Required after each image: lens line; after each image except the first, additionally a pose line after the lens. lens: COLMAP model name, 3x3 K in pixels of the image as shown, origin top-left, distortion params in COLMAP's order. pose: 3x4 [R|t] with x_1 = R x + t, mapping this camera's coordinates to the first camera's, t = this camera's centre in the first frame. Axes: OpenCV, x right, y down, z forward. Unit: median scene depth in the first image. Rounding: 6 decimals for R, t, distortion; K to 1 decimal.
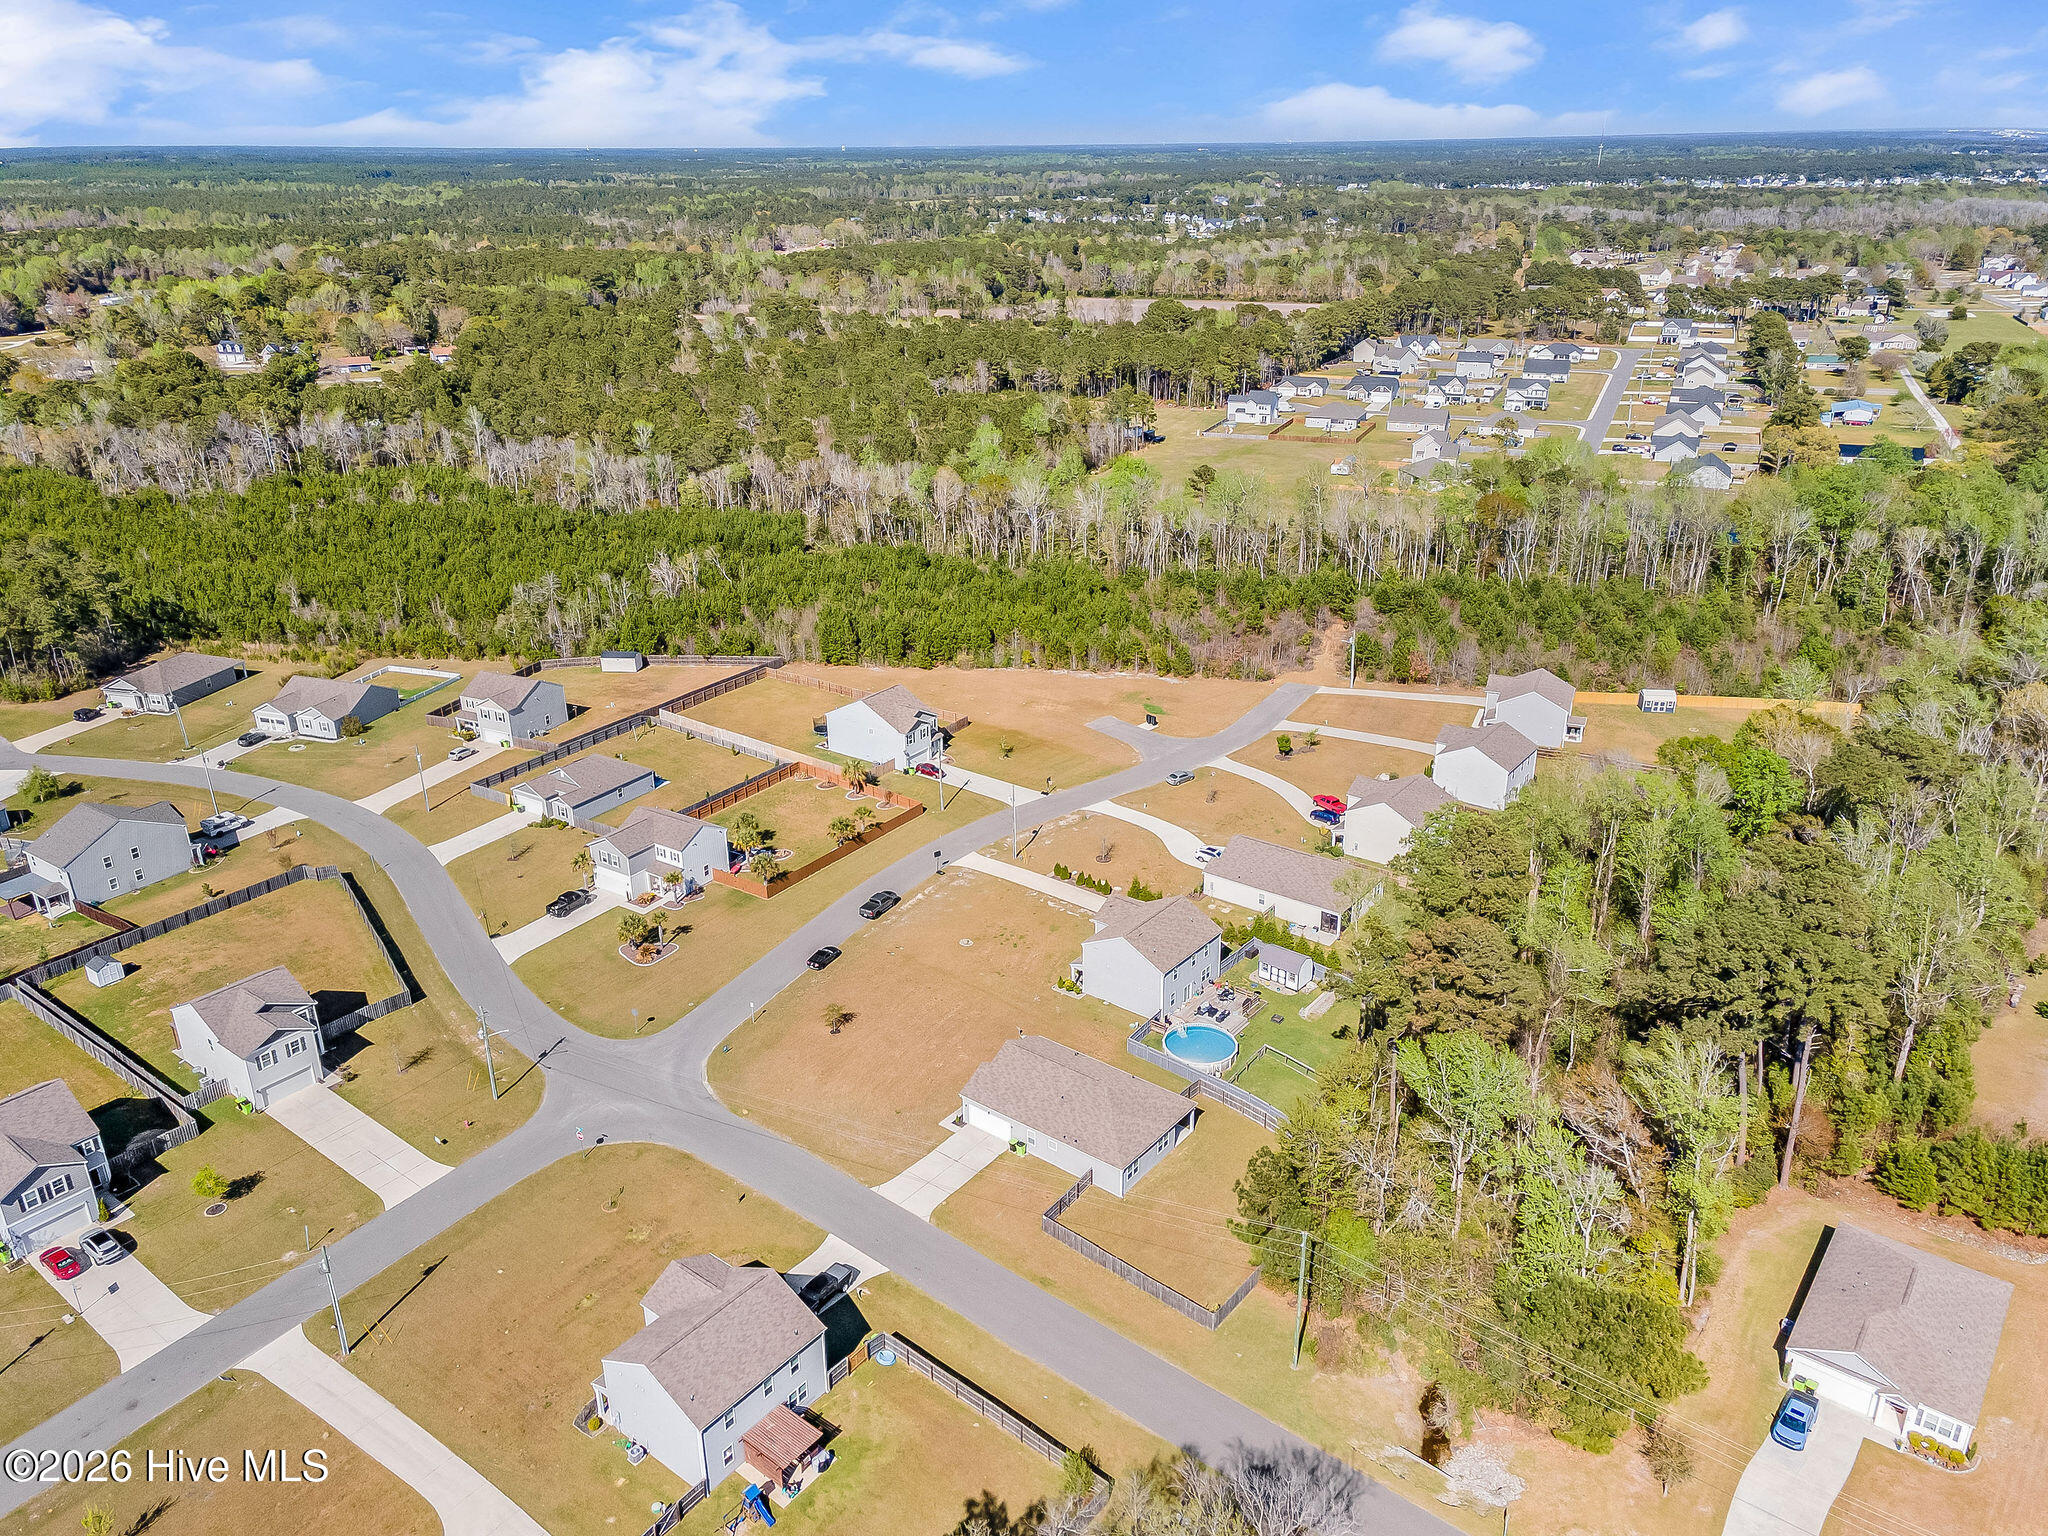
lens RADIAL K [[1526.5, 0, 1014.8], [0, 1526.5, 763.0], [0, 0, 1]] dist [0.040497, 0.008510]
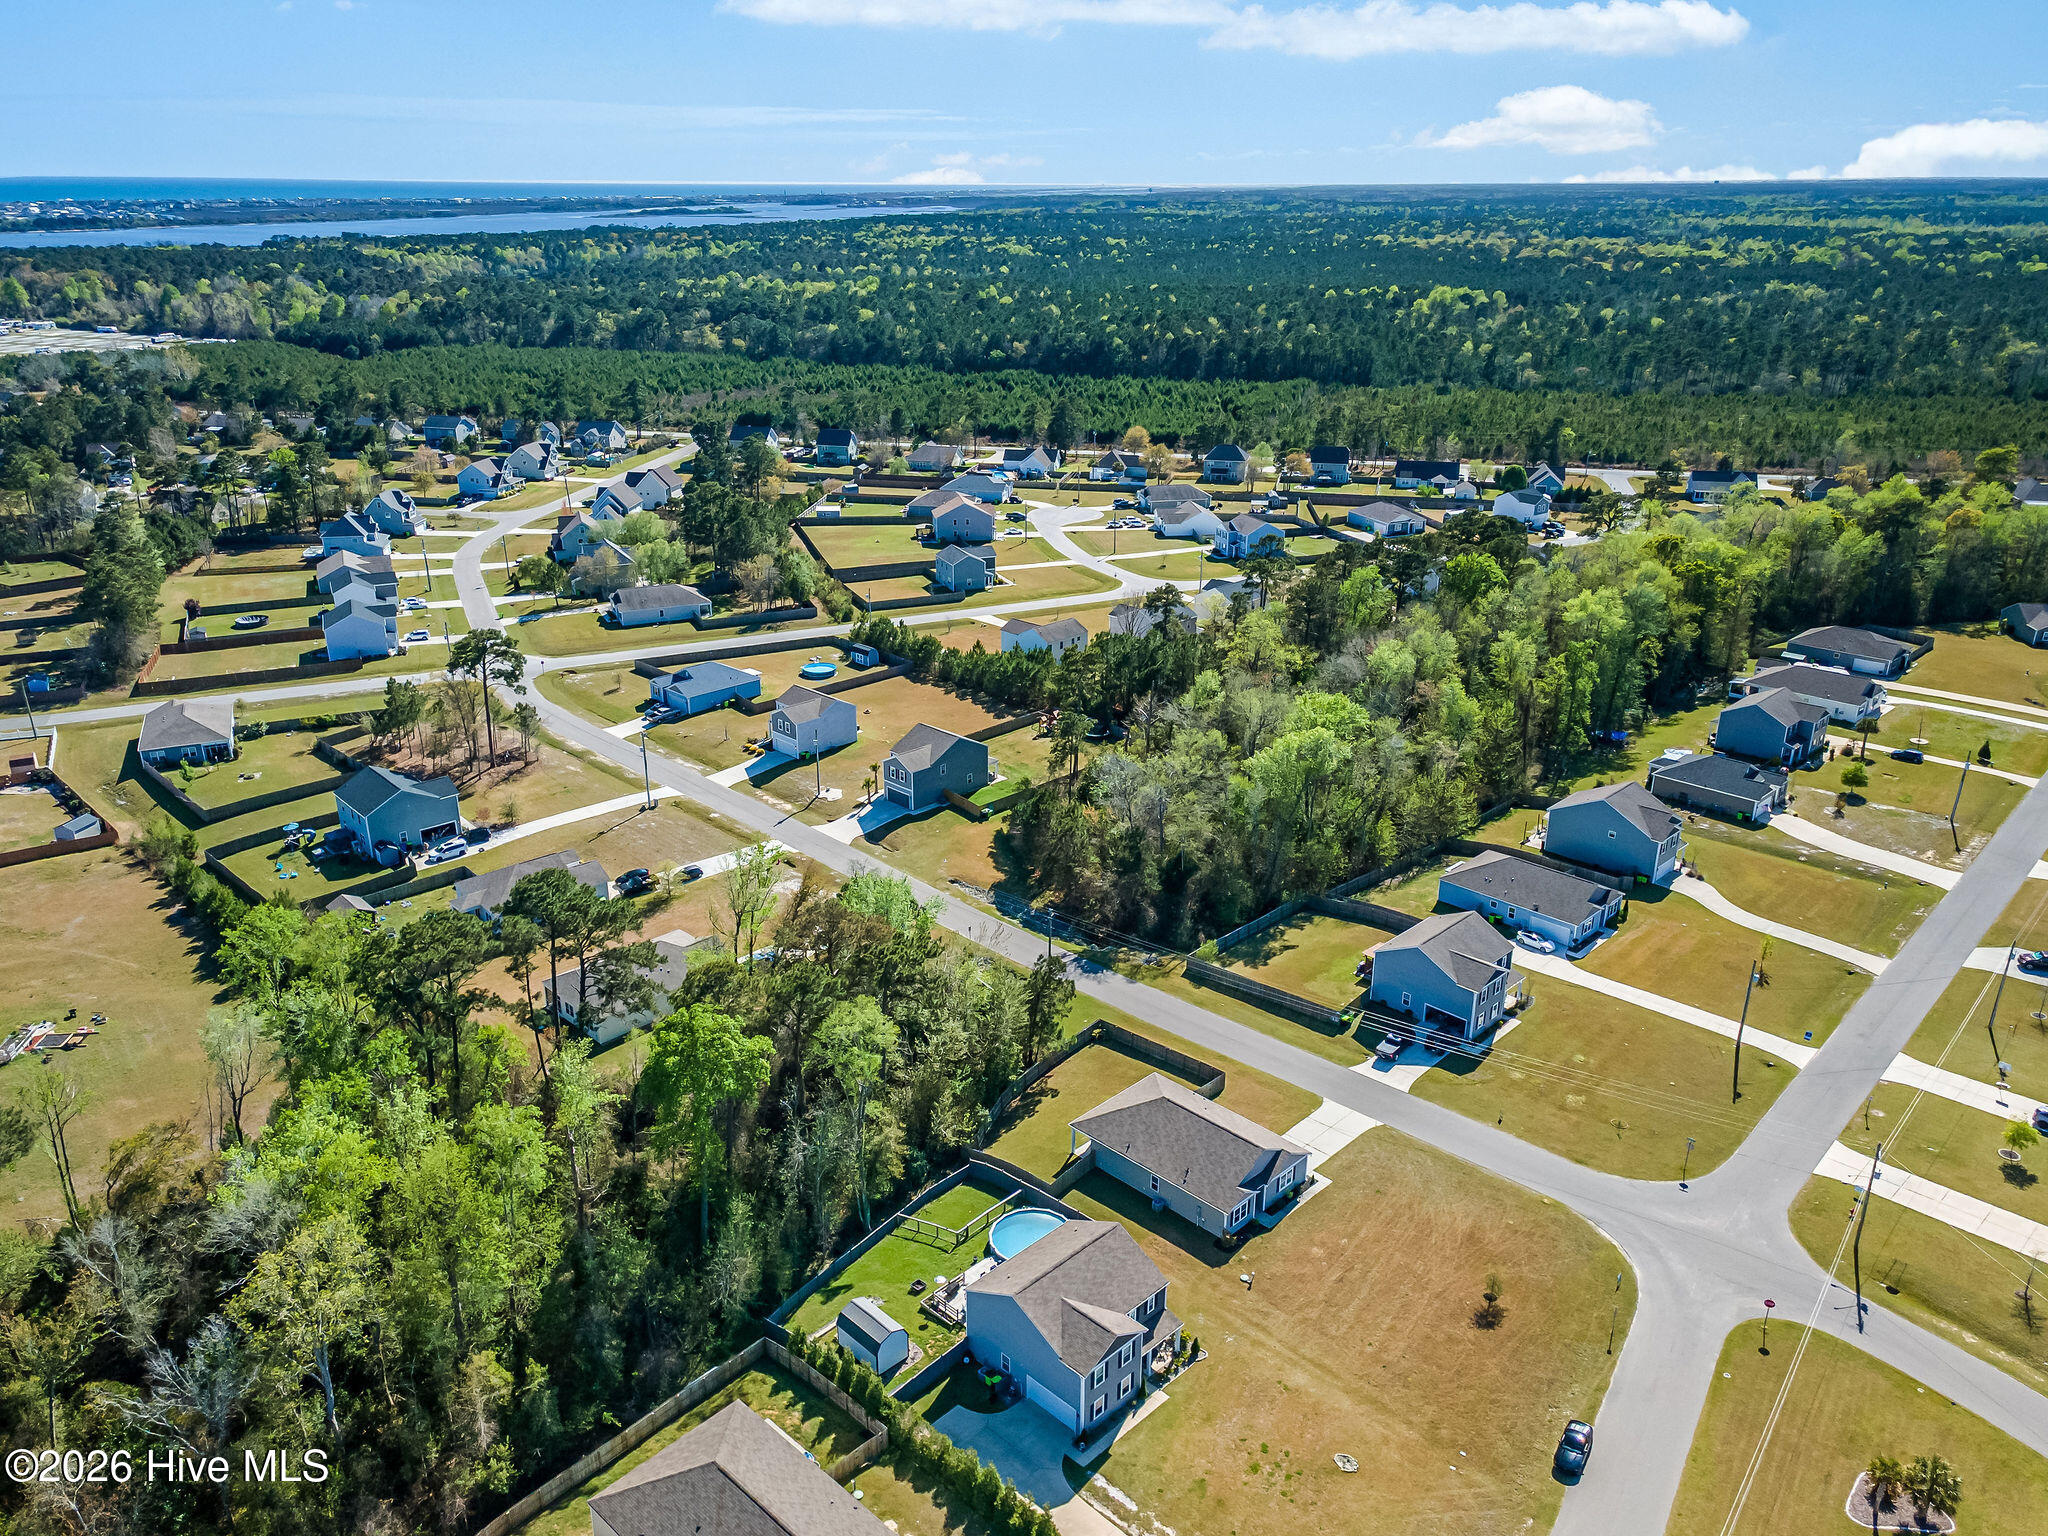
lens RADIAL K [[1526.5, 0, 1033.6], [0, 1526.5, 777.7], [0, 0, 1]] dist [0.040497, 0.008510]
pose [[-0.995083, -0.021738, 0.096635, 0.038598], [0.051208, 0.722216, 0.689770, -0.500136], [-0.084785, 0.691326, -0.717551, 1.238029]]
